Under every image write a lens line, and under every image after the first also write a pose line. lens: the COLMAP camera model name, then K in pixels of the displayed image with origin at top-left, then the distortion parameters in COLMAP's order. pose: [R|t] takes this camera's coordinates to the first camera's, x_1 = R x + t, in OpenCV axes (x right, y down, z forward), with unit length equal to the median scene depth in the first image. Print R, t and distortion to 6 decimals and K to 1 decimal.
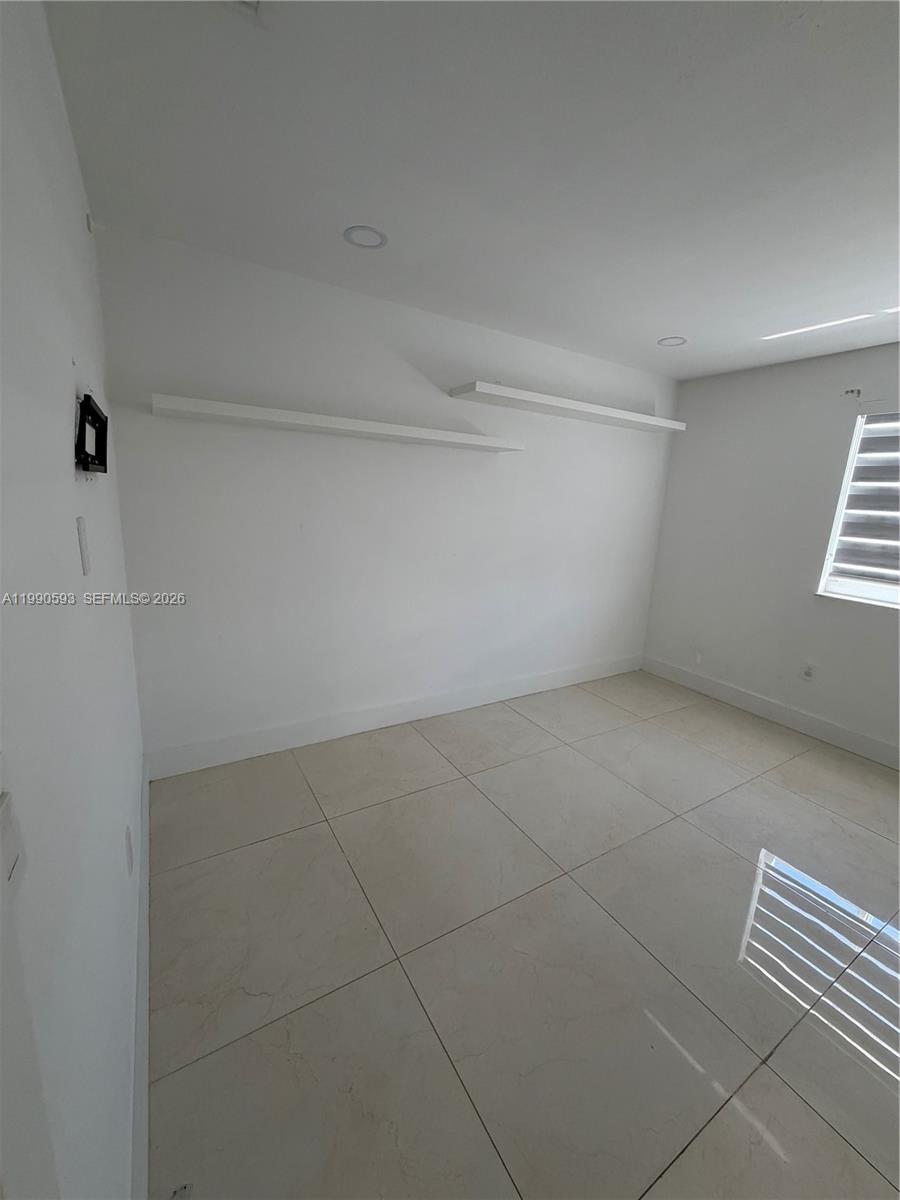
lens RADIAL K [[476.0, 0, 452.4], [0, 476.0, 600.1], [0, 0, 1]] dist [-0.001991, 0.001085]
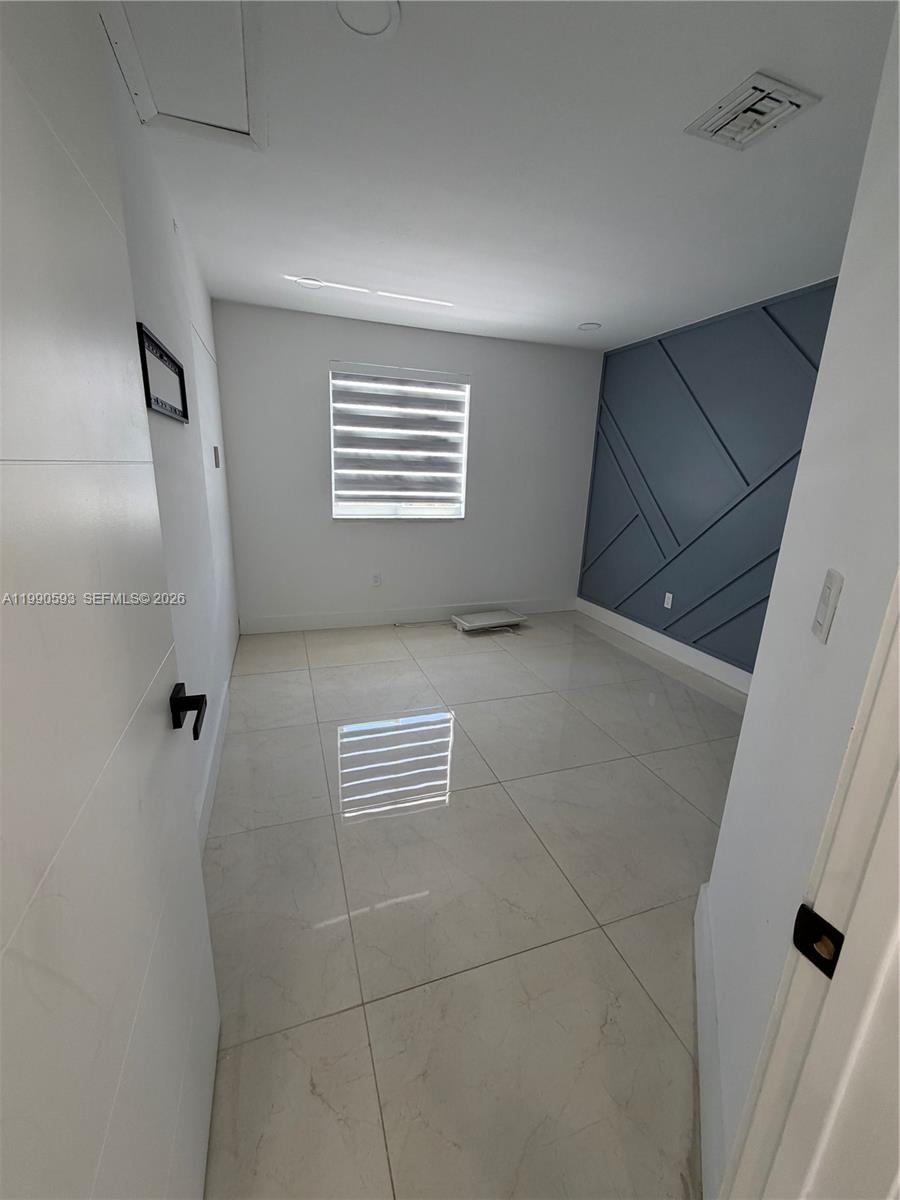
lens RADIAL K [[476.0, 0, 440.9], [0, 476.0, 602.7], [0, 0, 1]] dist [-0.001991, 0.001085]
pose [[0.219855, -0.298881, 0.928619, -0.413565], [0.200612, 0.945417, 0.256792, -0.068421], [-0.954683, 0.129835, 0.267813, 0.437698]]
